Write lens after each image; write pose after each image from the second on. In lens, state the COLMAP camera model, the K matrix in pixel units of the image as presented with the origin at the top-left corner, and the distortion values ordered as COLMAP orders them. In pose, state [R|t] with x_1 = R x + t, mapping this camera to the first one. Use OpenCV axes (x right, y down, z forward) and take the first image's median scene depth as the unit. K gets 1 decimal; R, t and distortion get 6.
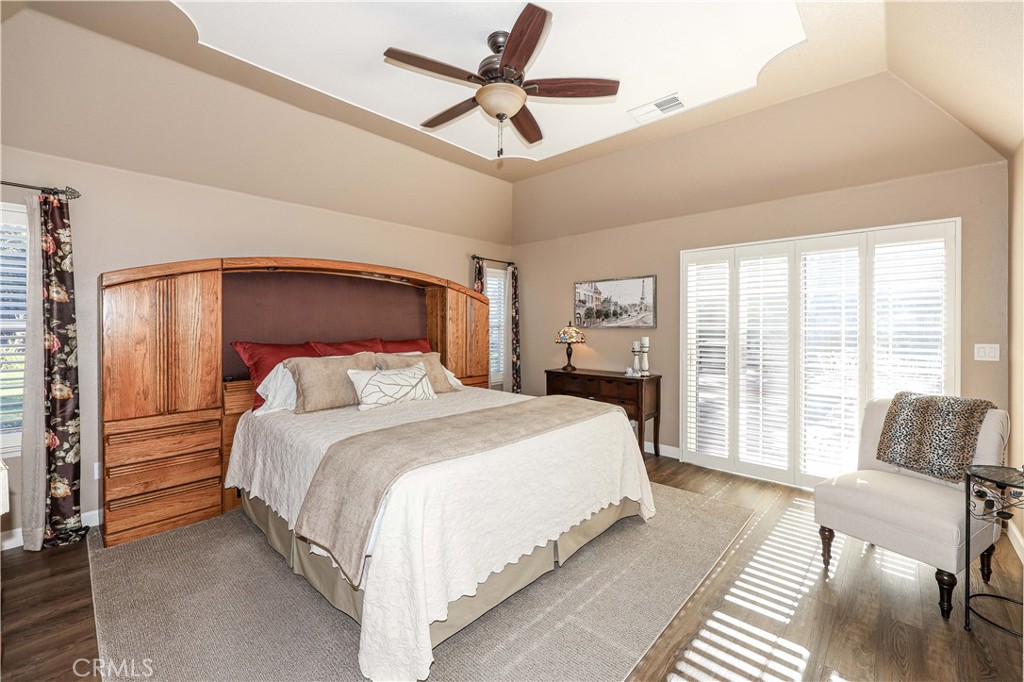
lens RADIAL K [[412.3, 0, 480.6], [0, 412.3, 326.6], [0, 0, 1]] dist [-0.029492, -0.000913]
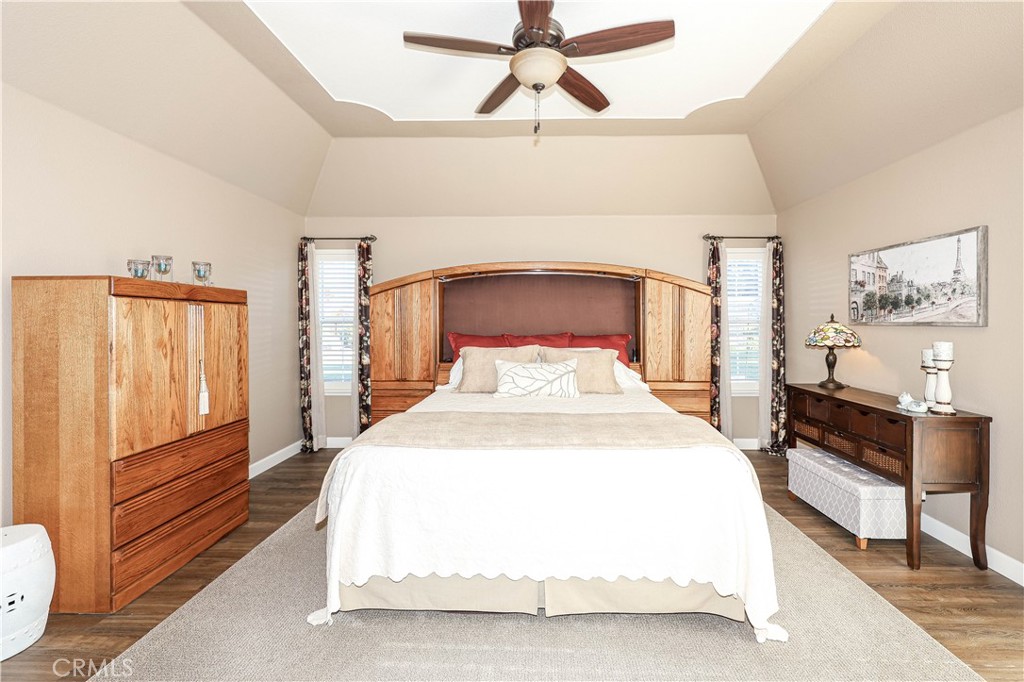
lens RADIAL K [[412.3, 0, 533.4], [0, 412.3, 319.6], [0, 0, 1]] dist [-0.029492, -0.000913]
pose [[0.677498, 0.000879, -0.735524, 0.400665], [-0.002809, 0.999995, -0.001392, -0.002302], [0.735519, 0.003010, 0.677497, 0.218647]]
